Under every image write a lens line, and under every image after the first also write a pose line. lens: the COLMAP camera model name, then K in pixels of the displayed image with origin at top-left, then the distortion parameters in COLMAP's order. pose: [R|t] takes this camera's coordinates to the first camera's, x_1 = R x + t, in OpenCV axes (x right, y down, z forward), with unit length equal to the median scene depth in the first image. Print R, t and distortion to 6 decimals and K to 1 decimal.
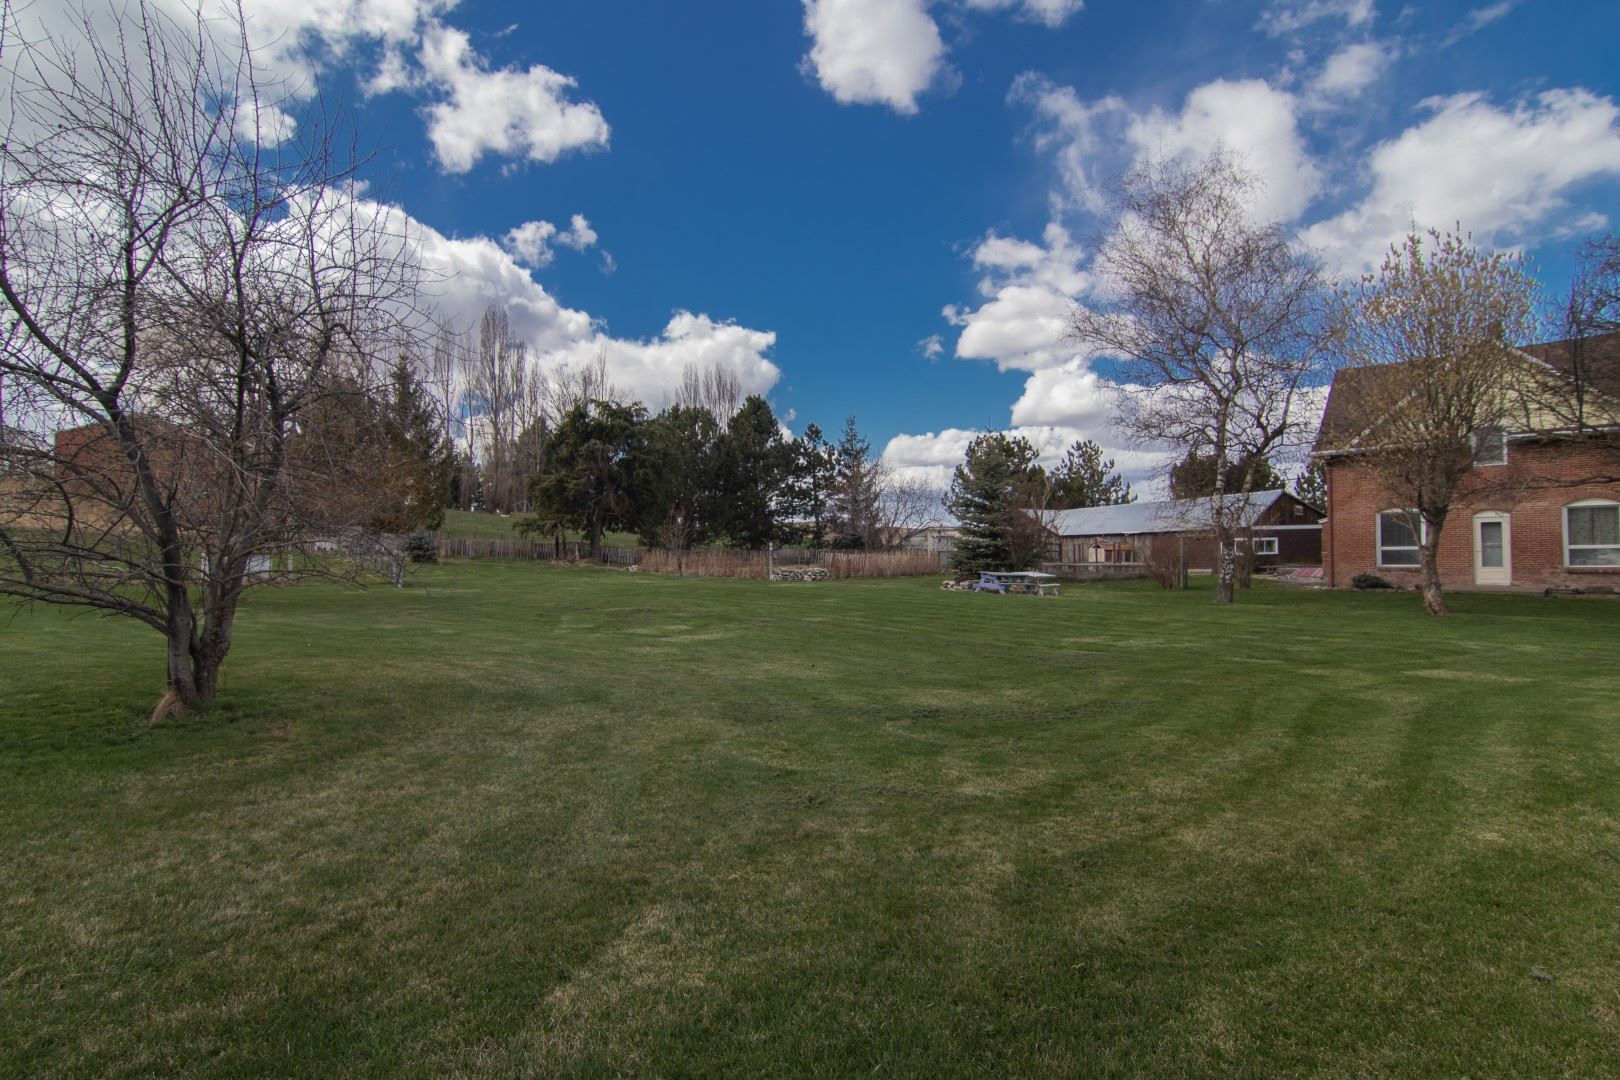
lens RADIAL K [[827.0, 0, 810.0], [0, 827.0, 540.0], [0, 0, 1]] dist [-0.002145, -0.000269]
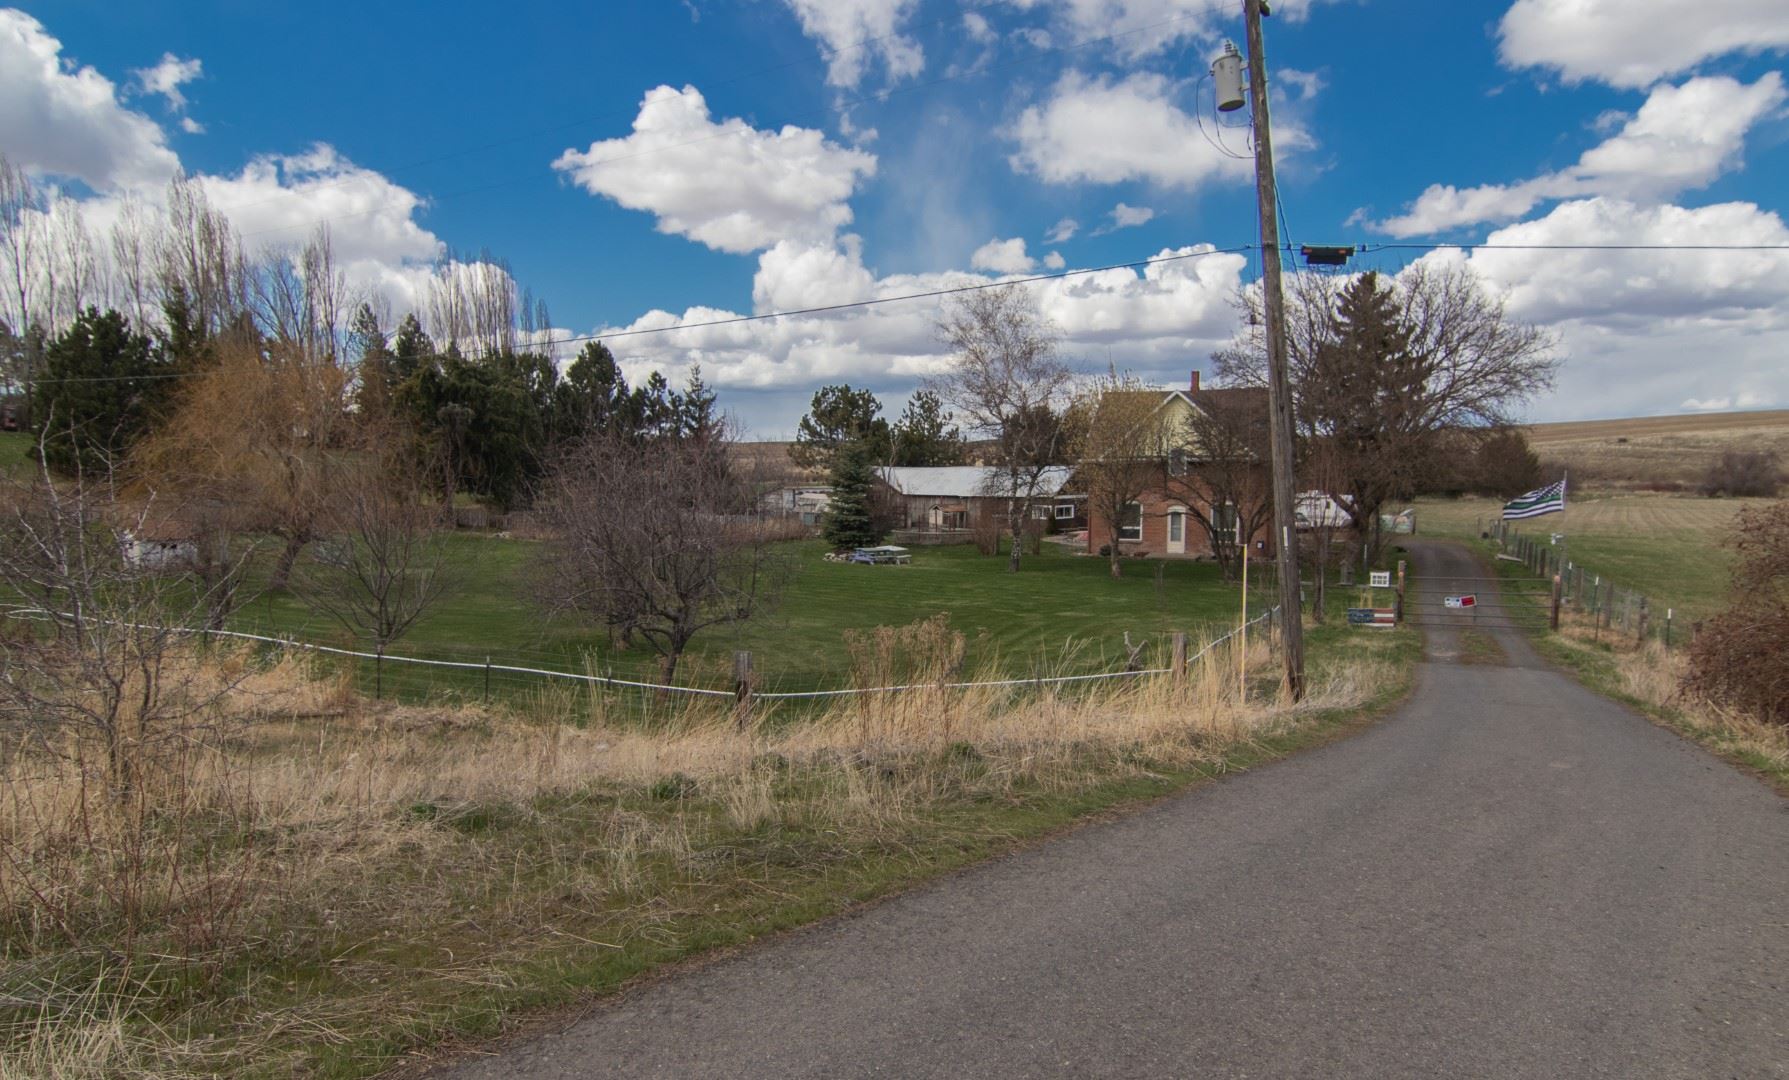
lens RADIAL K [[1046.5, 0, 894.5], [0, 1046.5, 540.0], [0, 0, 1]] dist [0.000663, -0.001128]
pose [[0.956579, -0.018580, 0.290882, -0.173715], [-0.004118, 0.997005, 0.077227, -0.080531], [-0.291446, -0.075072, 0.953637, -0.489681]]
